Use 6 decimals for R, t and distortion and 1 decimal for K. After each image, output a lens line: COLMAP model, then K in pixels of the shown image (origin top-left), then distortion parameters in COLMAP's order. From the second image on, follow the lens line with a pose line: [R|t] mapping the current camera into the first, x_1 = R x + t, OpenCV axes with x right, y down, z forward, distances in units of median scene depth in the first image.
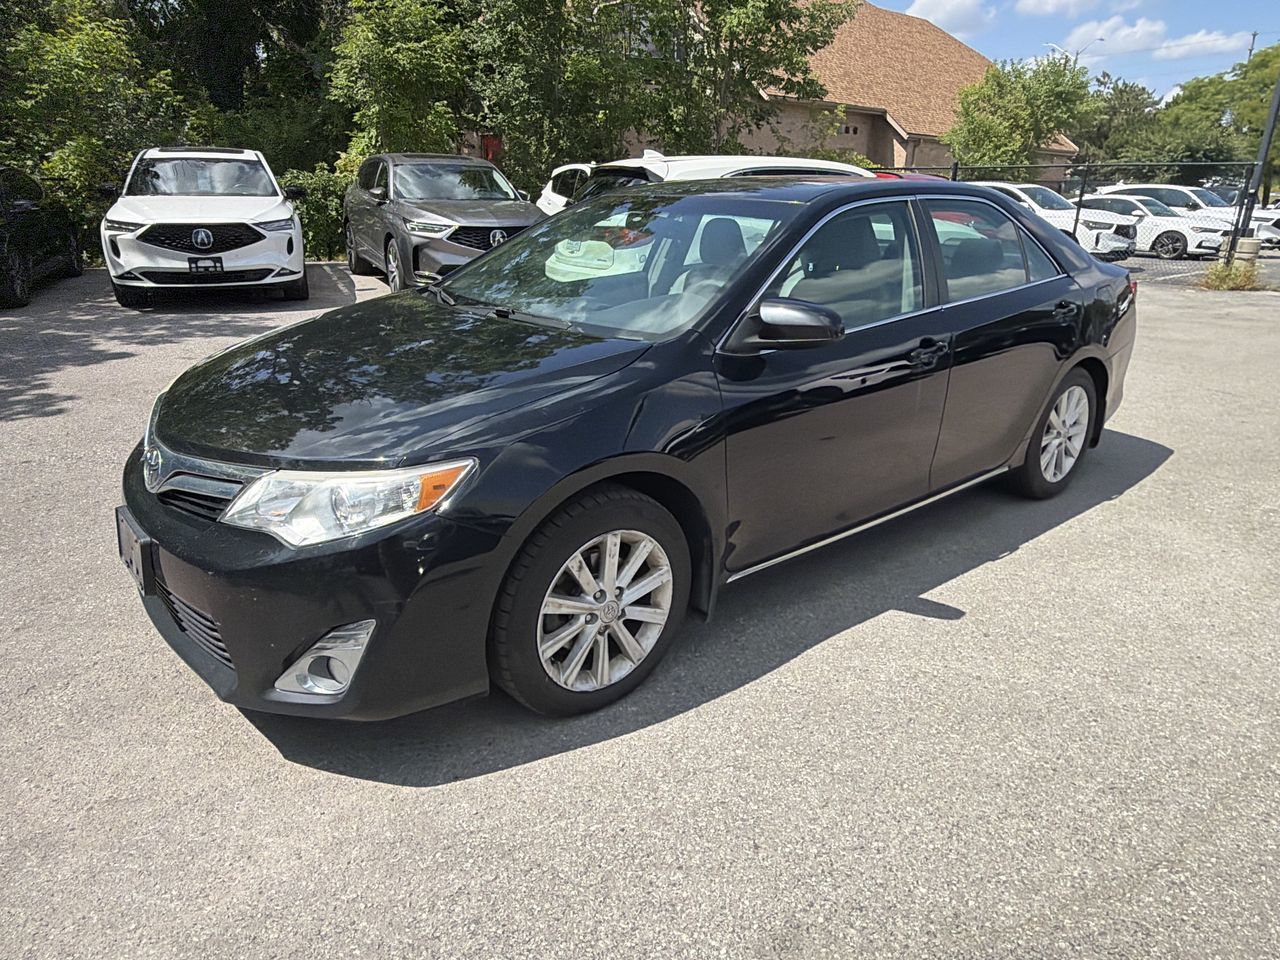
lens RADIAL K [[819.6, 0, 648.1], [0, 819.6, 487.3], [0, 0, 1]] dist [-0.002940, 0.002477]
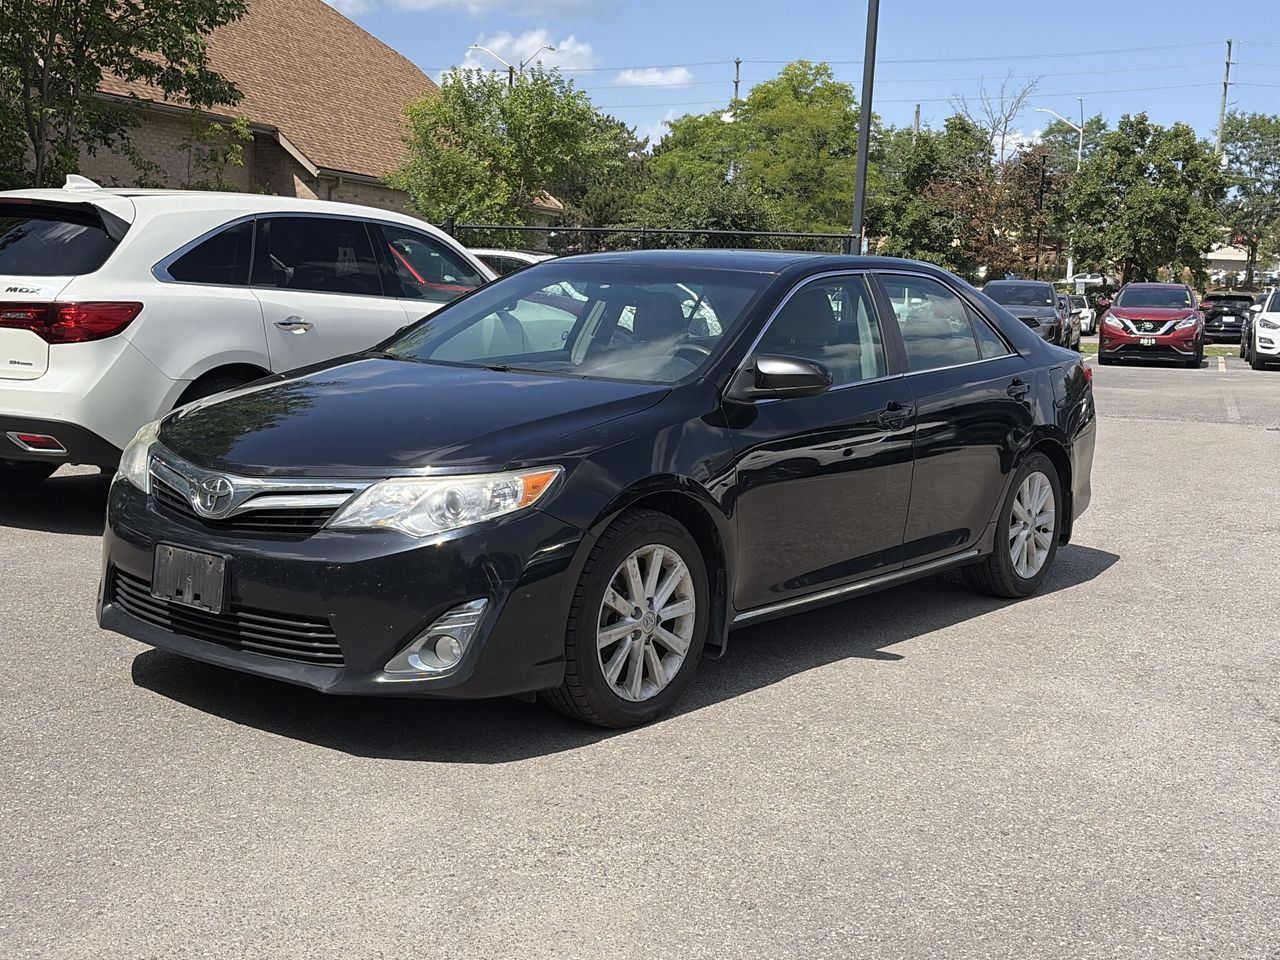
lens RADIAL K [[1477.4, 0, 642.2], [0, 1477.4, 510.7], [0, 0, 1]] dist [0.166205, -0.494930]
pose [[0.867805, -0.057388, 0.493580, -0.131730], [0.144822, 0.979396, -0.140750, 0.009893], [-0.475333, 0.193624, 0.858236, -0.013800]]
